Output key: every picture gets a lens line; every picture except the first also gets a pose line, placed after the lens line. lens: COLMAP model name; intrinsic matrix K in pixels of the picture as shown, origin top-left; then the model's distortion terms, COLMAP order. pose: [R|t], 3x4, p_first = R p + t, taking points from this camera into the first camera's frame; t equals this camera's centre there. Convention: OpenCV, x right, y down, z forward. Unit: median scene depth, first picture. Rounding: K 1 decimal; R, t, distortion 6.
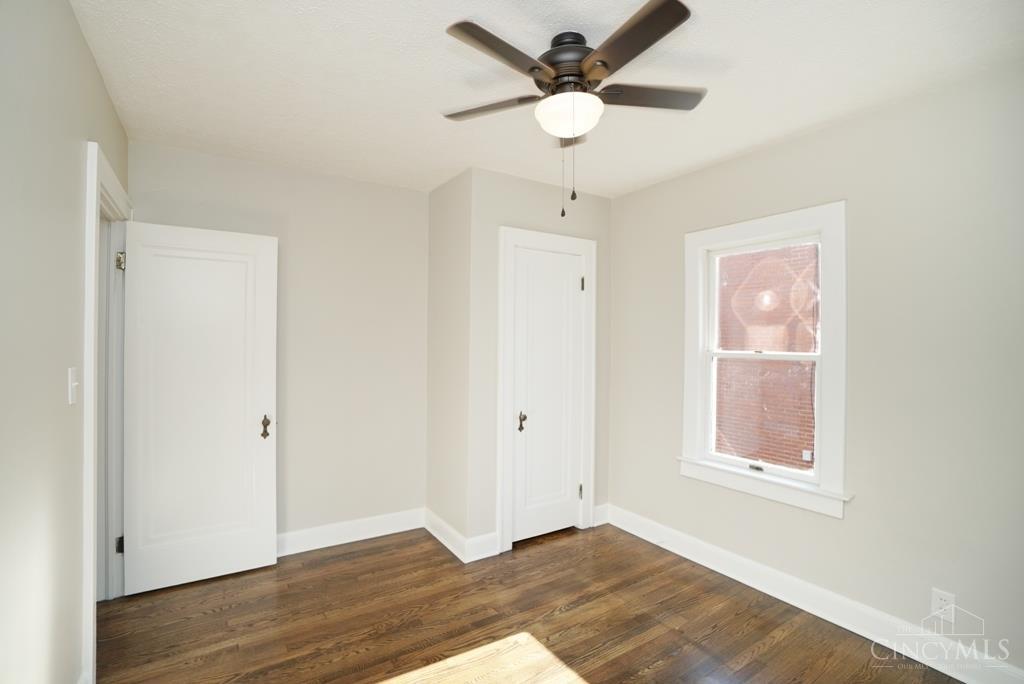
lens RADIAL K [[465.4, 0, 504.7], [0, 465.4, 342.2], [0, 0, 1]] dist [-0.001262, -0.000132]
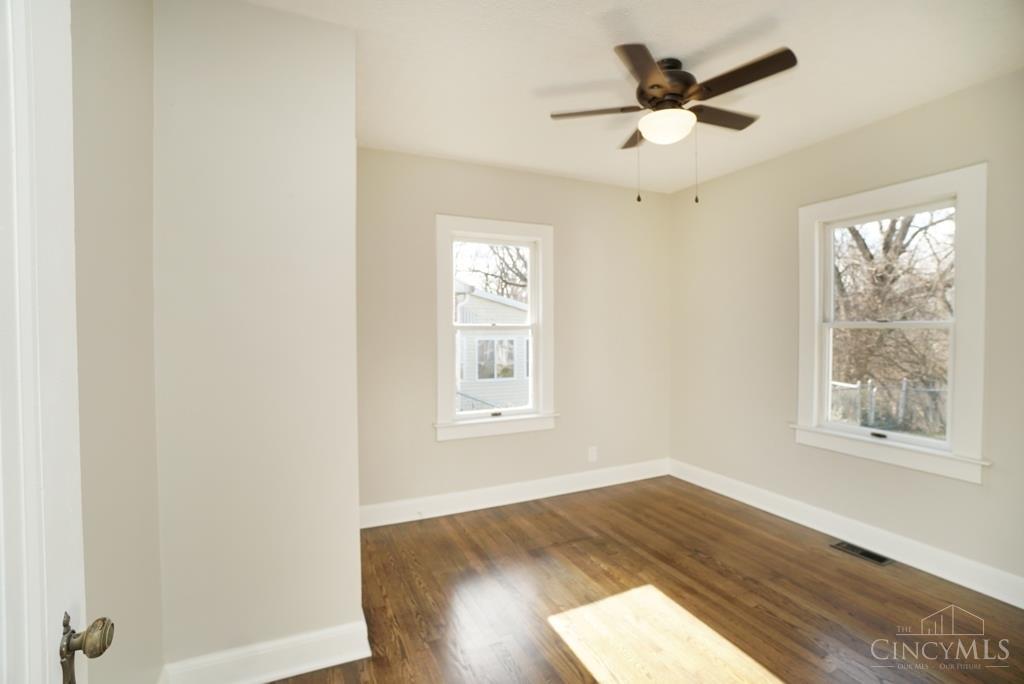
lens RADIAL K [[465.4, 0, 504.7], [0, 465.4, 342.2], [0, 0, 1]] dist [-0.001262, -0.000132]
pose [[0.142860, -0.026770, 0.989381, -0.734497], [-0.000833, 0.999631, 0.027168, 0.032091], [-0.989743, -0.004705, 0.142784, 0.792895]]
